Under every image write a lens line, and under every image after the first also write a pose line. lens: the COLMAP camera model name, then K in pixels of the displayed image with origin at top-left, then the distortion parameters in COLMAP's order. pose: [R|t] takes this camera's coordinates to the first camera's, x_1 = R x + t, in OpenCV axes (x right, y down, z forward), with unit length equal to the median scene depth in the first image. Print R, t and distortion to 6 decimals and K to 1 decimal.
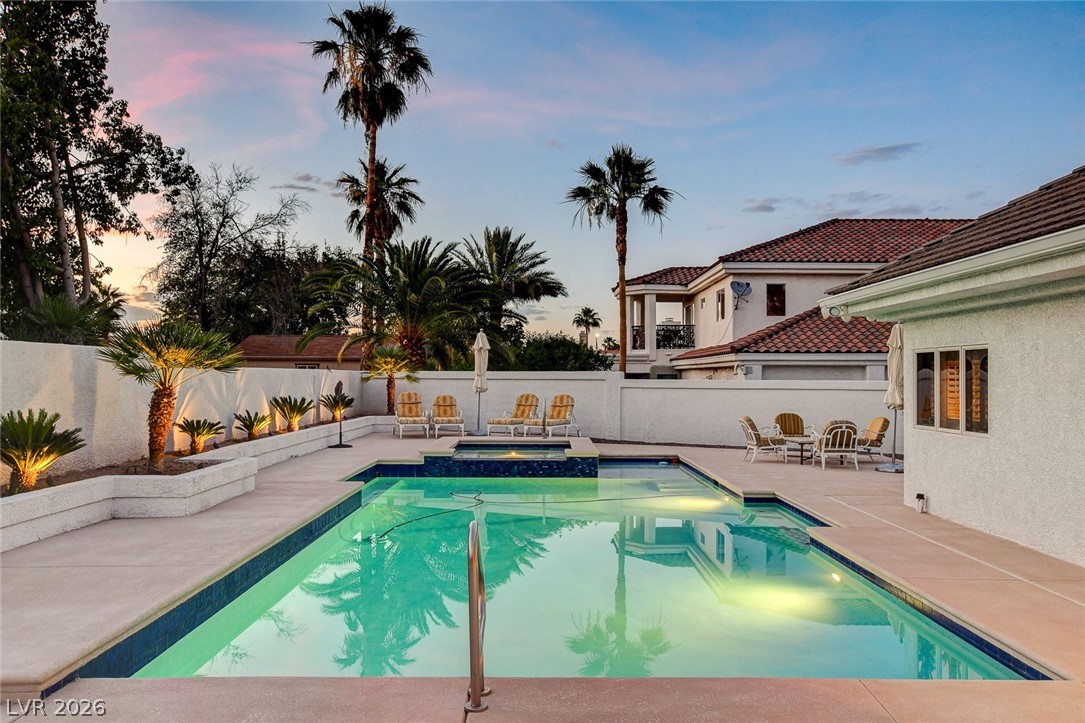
lens RADIAL K [[833.4, 0, 539.2], [0, 833.4, 377.5], [0, 0, 1]] dist [0.004841, 0.000426]
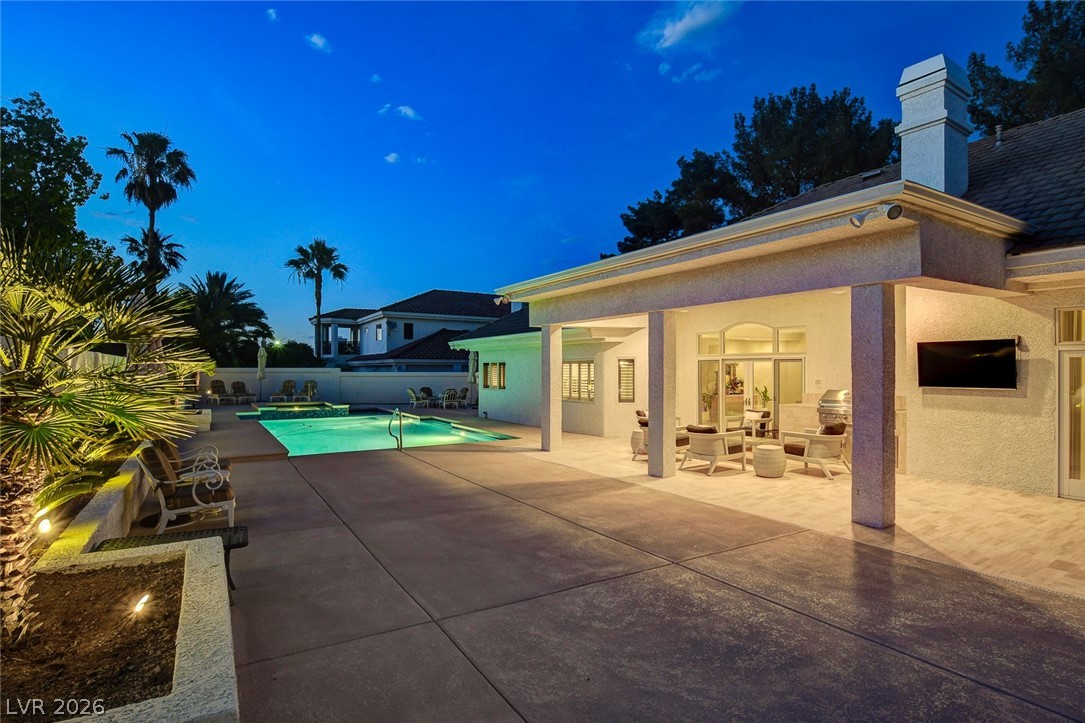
lens RADIAL K [[553.5, 0, 542.5], [0, 553.5, 361.5], [0, 0, 1]] dist [-0.000752, -0.000185]
pose [[0.844570, 0.005742, 0.535415, -0.132271], [0.002303, 0.999894, -0.014356, -0.001895], [-0.535440, 0.013358, 0.844467, -0.241650]]
